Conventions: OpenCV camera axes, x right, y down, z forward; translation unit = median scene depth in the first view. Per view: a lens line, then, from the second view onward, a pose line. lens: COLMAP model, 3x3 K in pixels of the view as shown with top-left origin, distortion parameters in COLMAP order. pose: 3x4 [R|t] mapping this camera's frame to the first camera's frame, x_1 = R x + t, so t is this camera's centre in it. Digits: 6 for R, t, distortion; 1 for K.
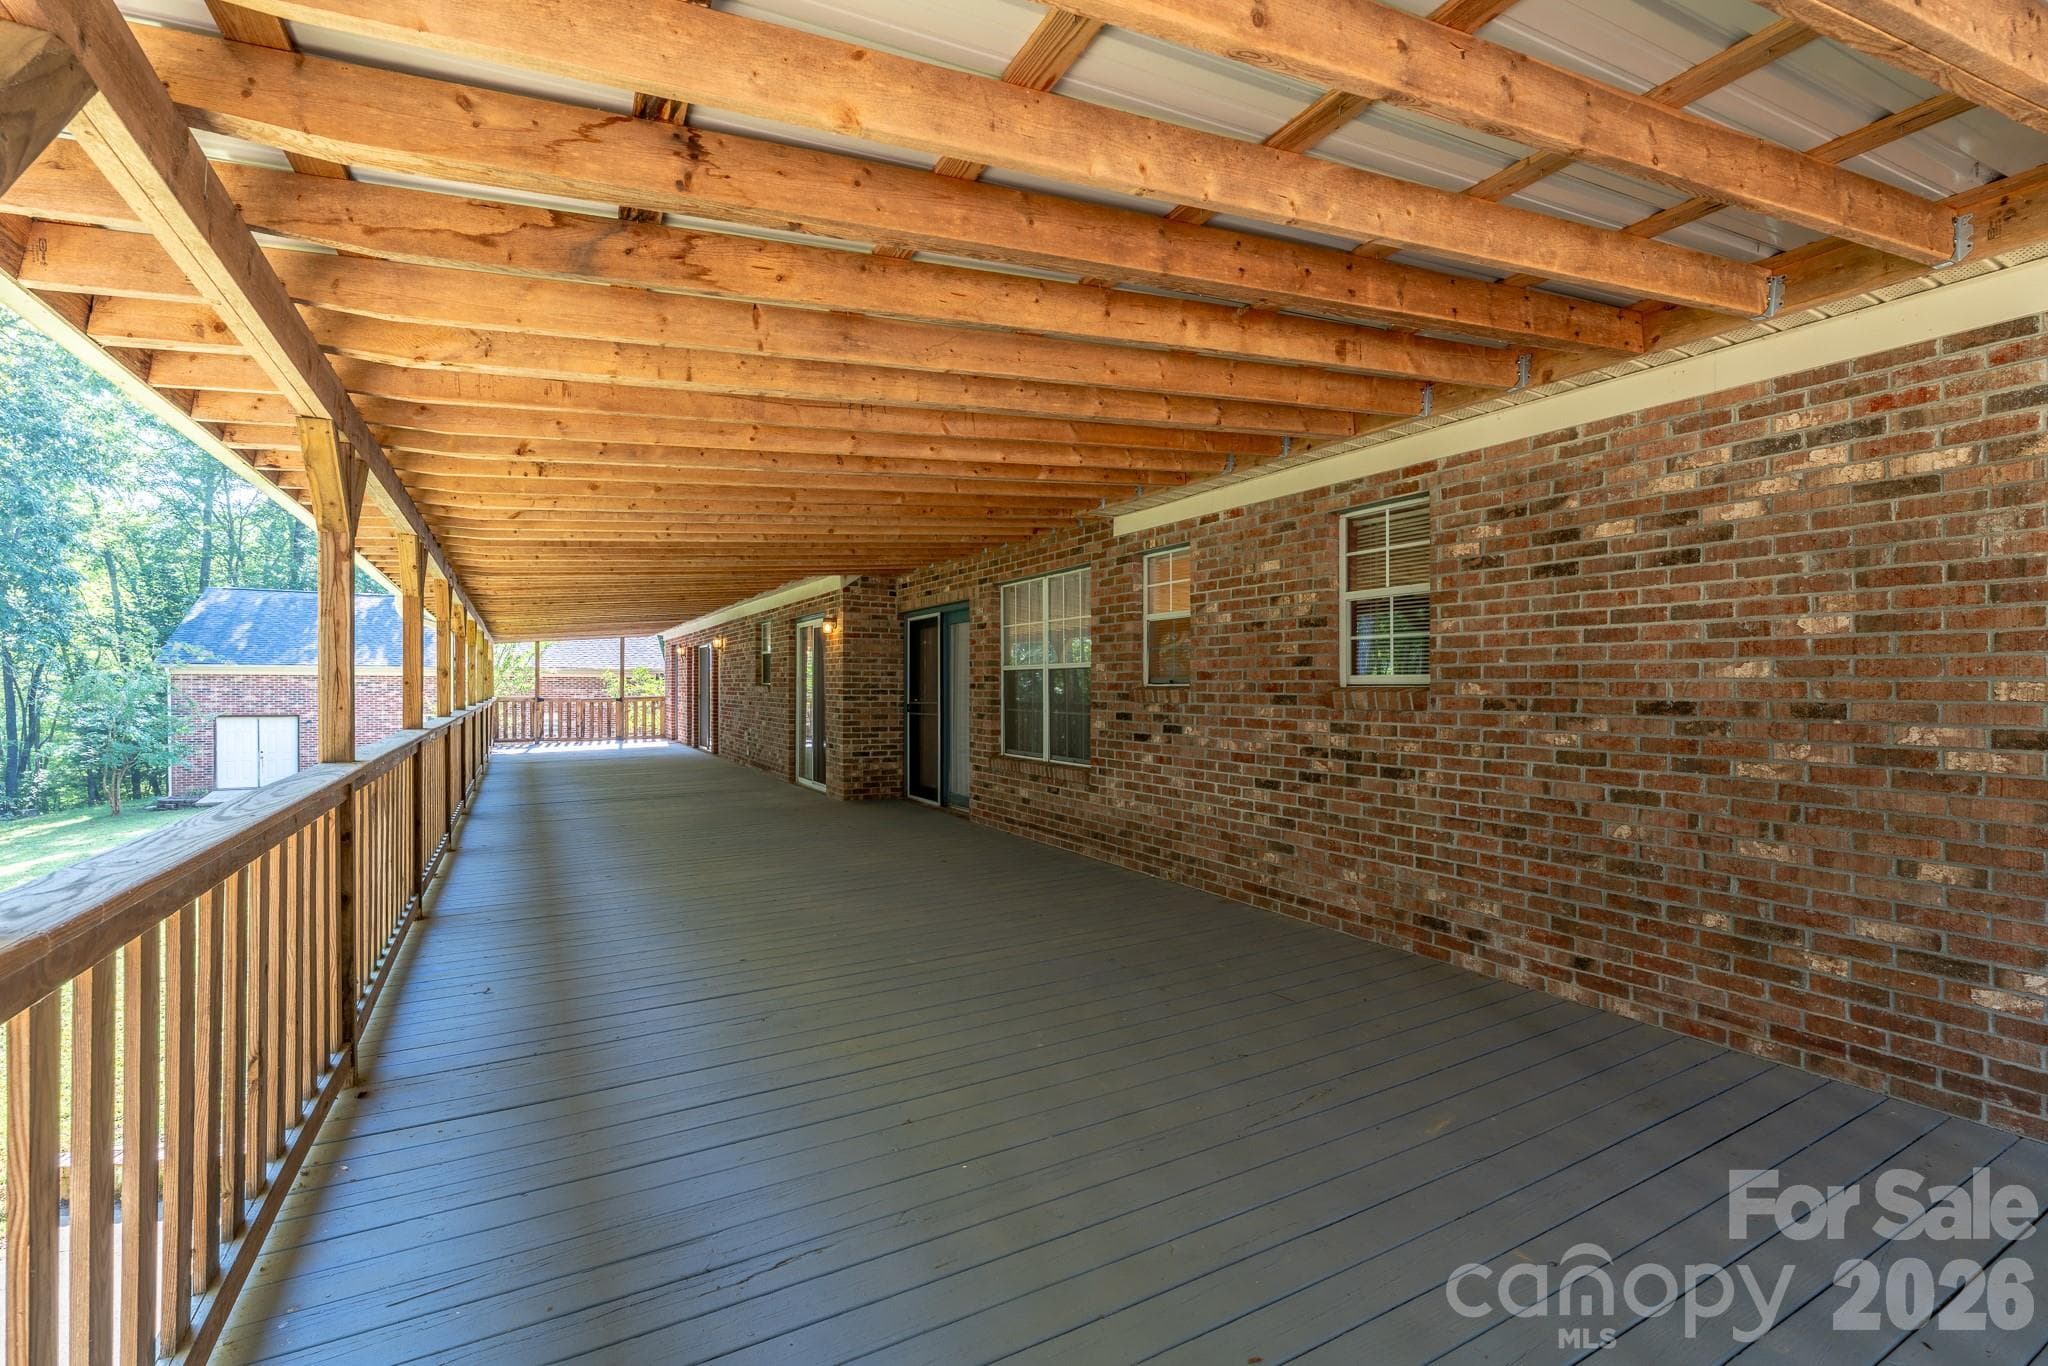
lens RADIAL K [[899.0, 0, 1024.0], [0, 899.0, 683.0], [0, 0, 1]] dist [-0.003649, 0.000381]
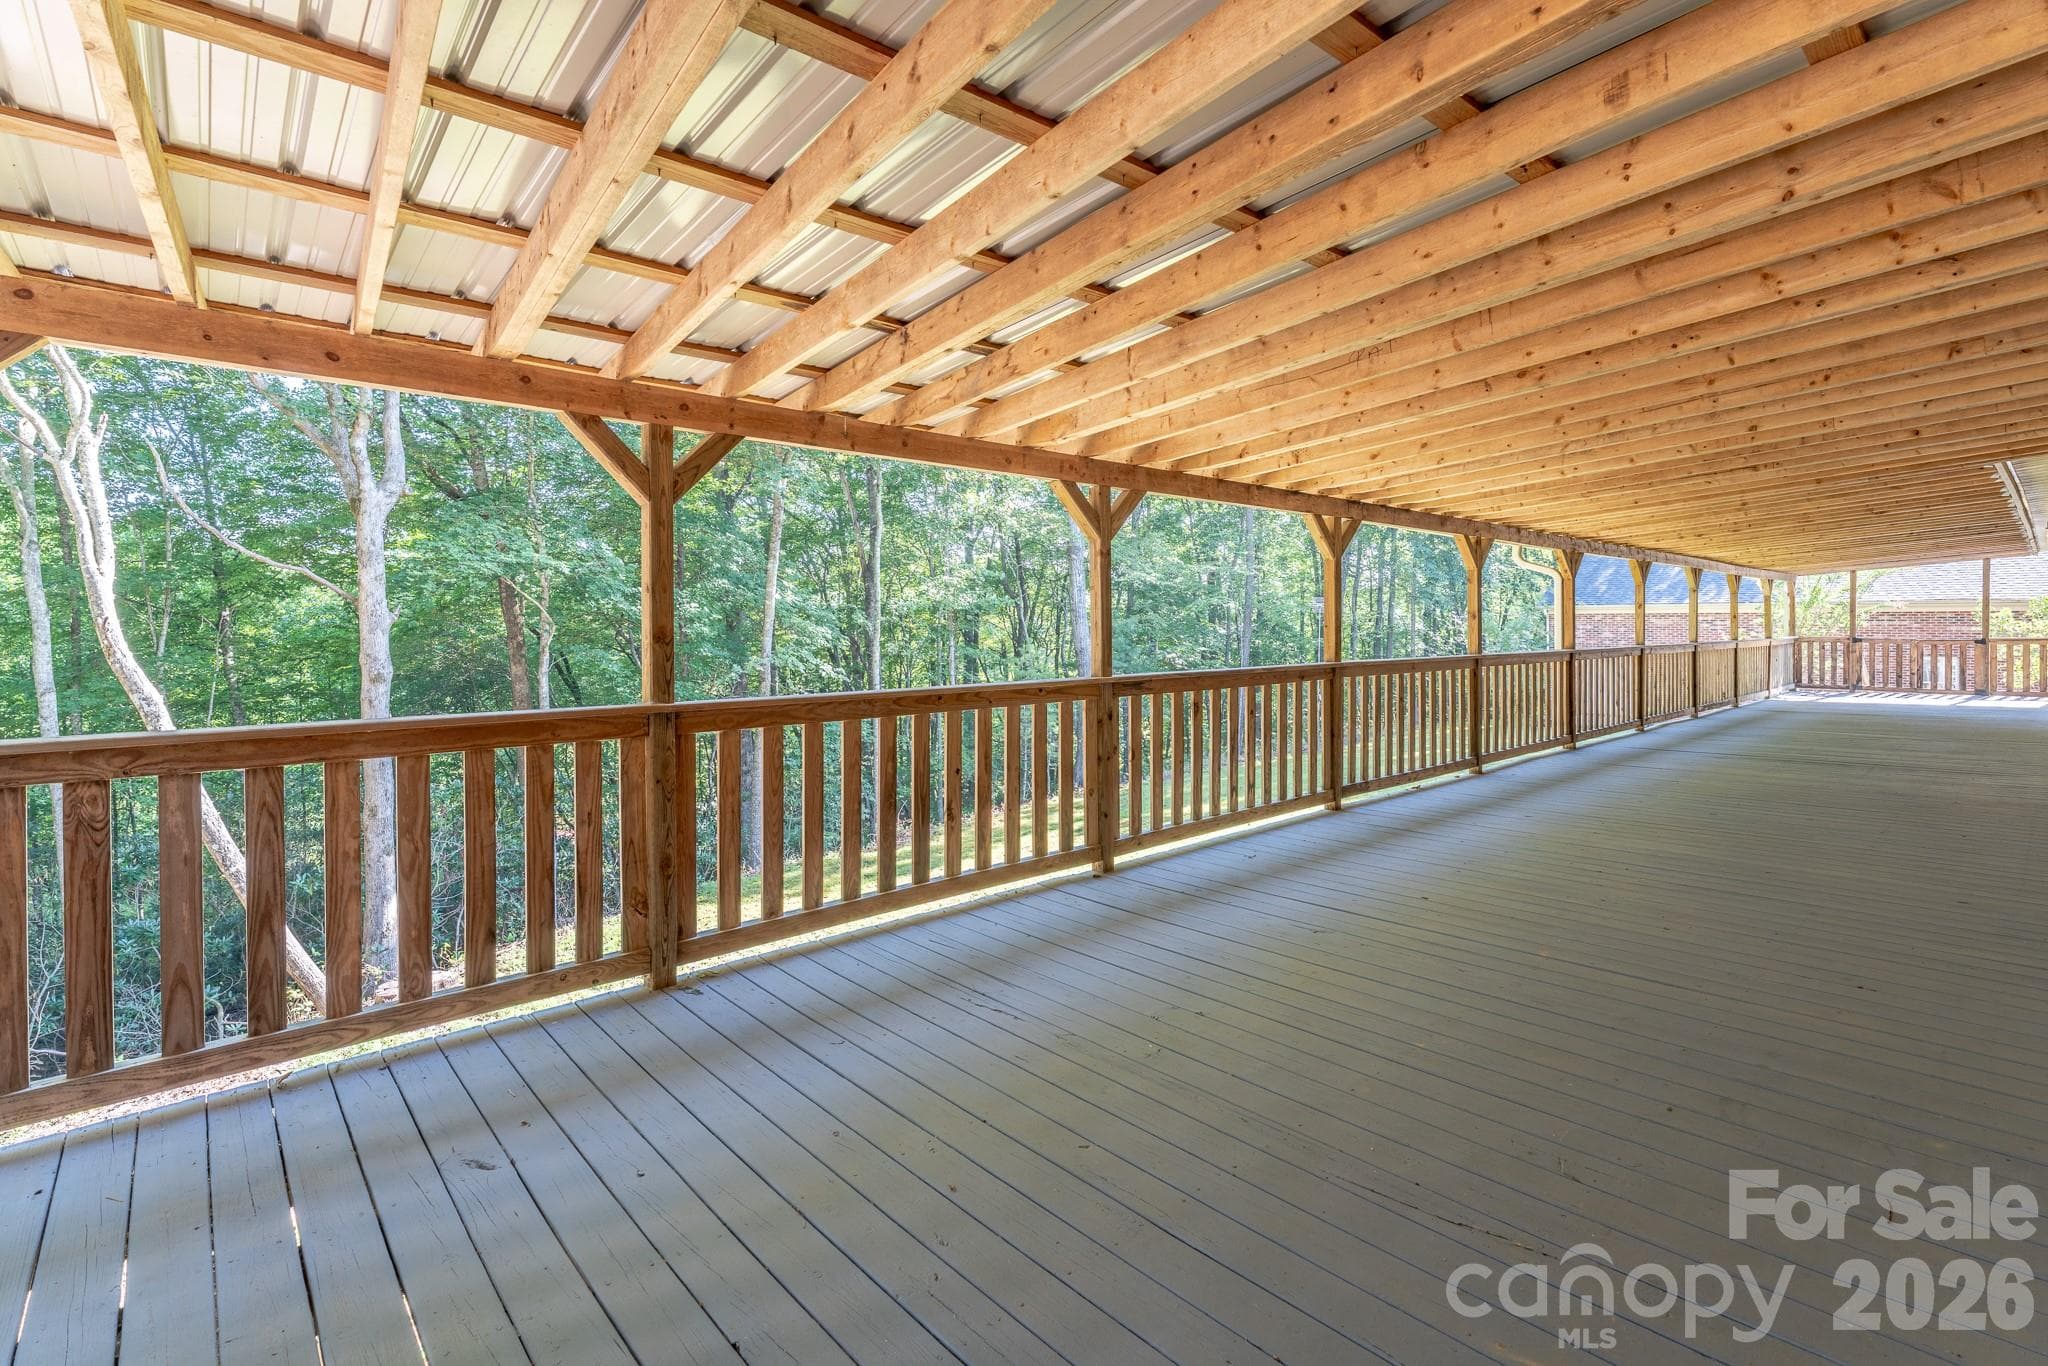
lens RADIAL K [[873.1, 0, 1025.3], [0, 873.1, 657.8], [0, 0, 1]] dist [0.000702, 0.000235]
pose [[0.268477, 0.033568, -0.962701, 0.784758], [0.006870, 0.999301, 0.036760, -0.013626], [0.963262, -0.016483, 0.268059, 0.430956]]
